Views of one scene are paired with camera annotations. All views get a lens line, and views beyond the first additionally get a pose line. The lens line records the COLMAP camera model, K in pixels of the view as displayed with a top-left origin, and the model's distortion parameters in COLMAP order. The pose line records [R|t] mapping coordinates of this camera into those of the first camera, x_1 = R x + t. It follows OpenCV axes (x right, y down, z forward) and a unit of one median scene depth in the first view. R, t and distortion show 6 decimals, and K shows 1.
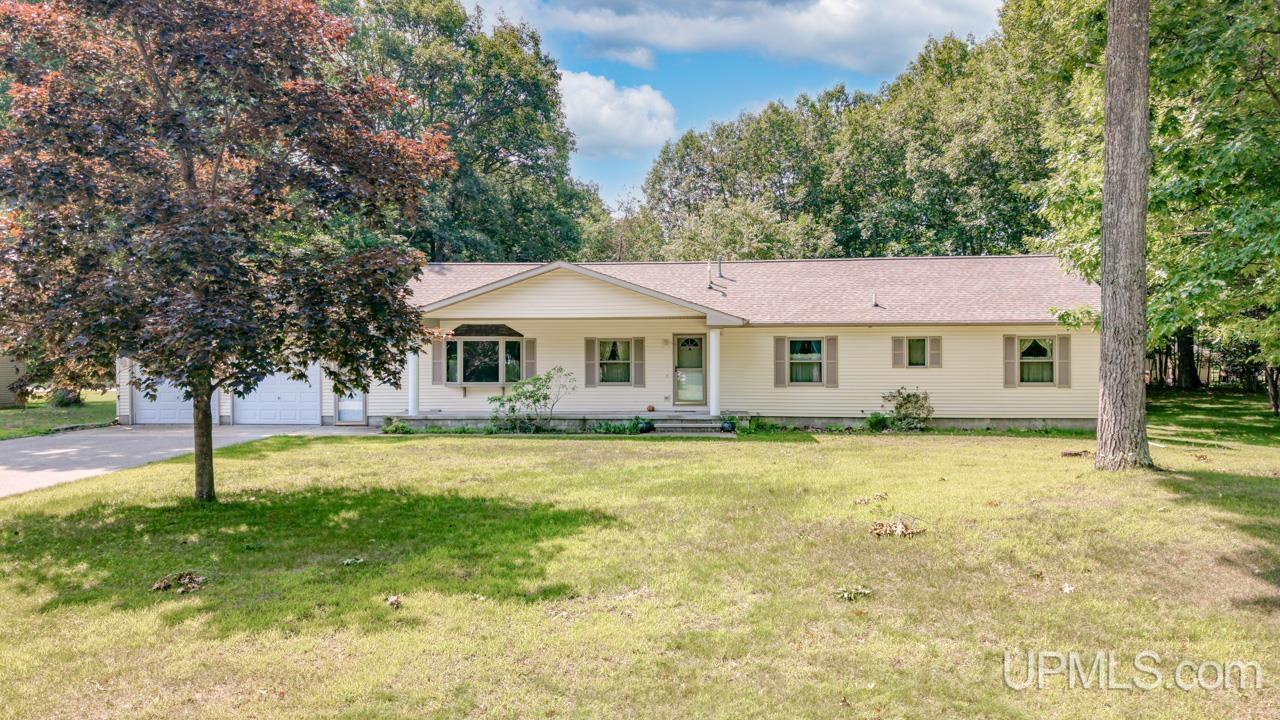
lens RADIAL K [[864.6, 0, 640.0], [0, 864.6, 360.0], [0, 0, 1]] dist [-0.020853, -0.002214]
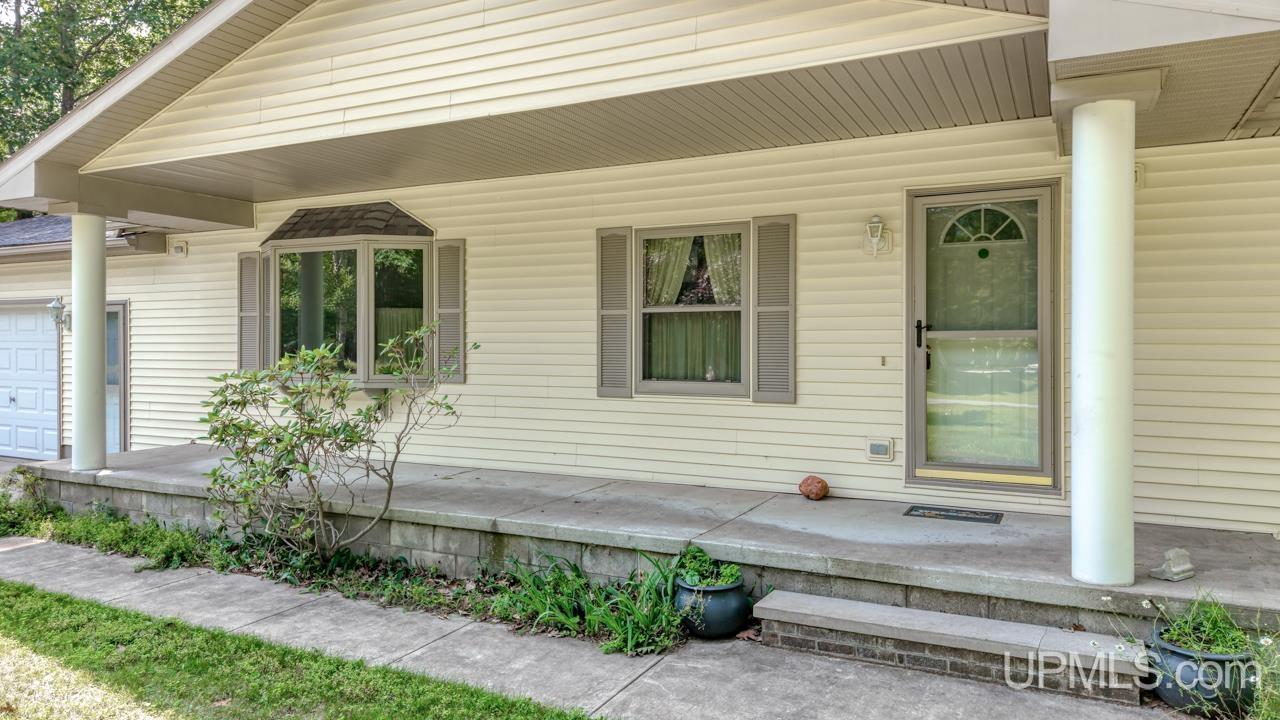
lens RADIAL K [[864.6, 0, 640.0], [0, 864.6, 360.0], [0, 0, 1]] dist [-0.020853, -0.002214]
pose [[0.921504, 0.011388, -0.388201, 0.063042], [-0.007651, 0.999908, 0.011173, 0.015346], [0.388293, -0.007326, 0.921507, 0.743481]]
